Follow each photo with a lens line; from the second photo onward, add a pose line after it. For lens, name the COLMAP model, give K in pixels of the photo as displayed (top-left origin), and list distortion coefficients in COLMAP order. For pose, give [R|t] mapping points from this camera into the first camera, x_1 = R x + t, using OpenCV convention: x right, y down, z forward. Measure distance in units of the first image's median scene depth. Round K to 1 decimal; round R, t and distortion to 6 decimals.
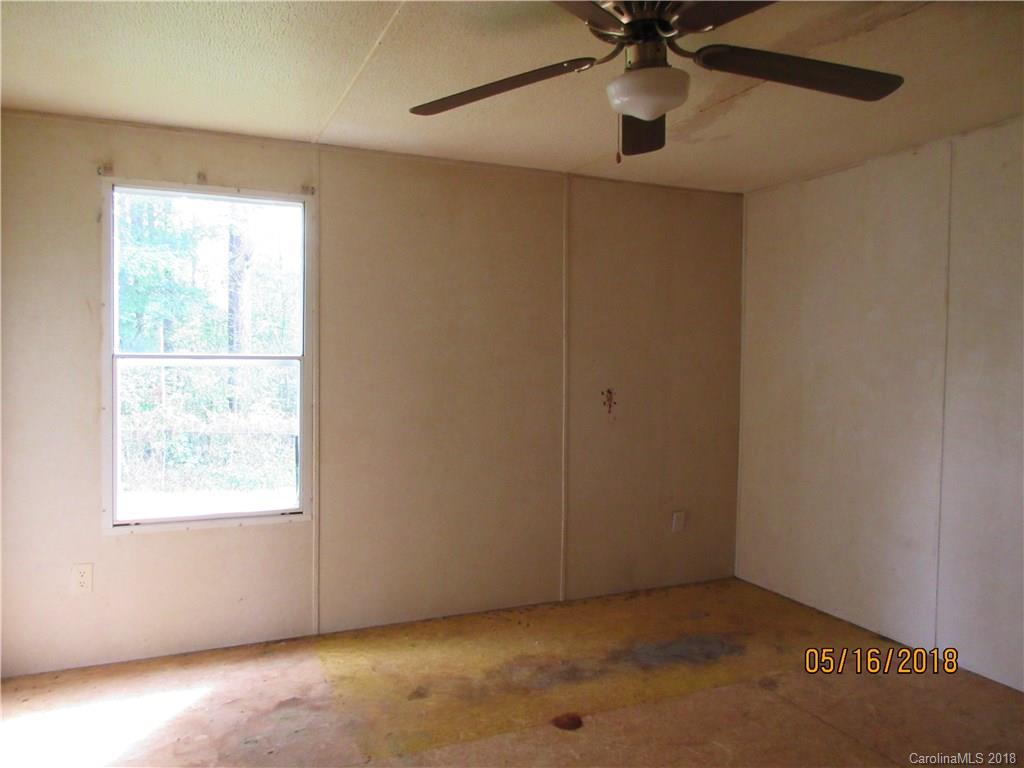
lens RADIAL K [[772.3, 0, 514.0], [0, 772.3, 387.0], [0, 0, 1]] dist [-0.006803, 0.019040]
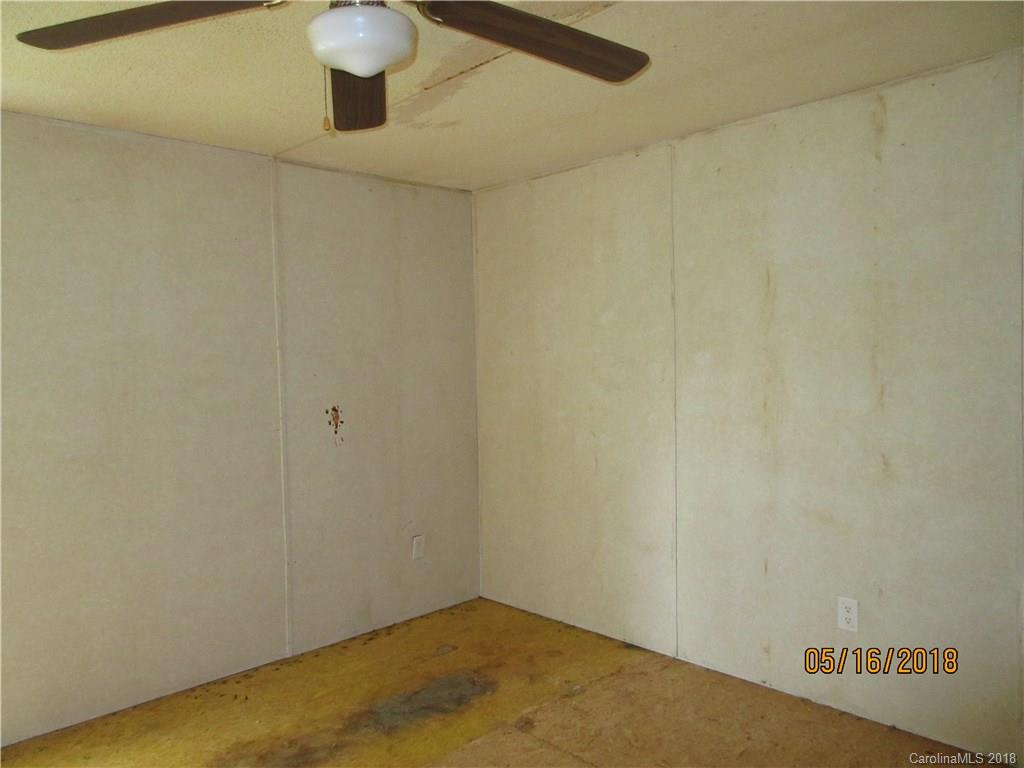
lens RADIAL K [[772.3, 0, 510.4], [0, 772.3, 376.1], [0, 0, 1]] dist [-0.006803, 0.019040]
pose [[0.941712, -0.039130, 0.334137, 0.023162], [0.044718, 0.998959, -0.009044, -0.017054], [-0.333435, 0.023459, 0.942481, 0.126205]]
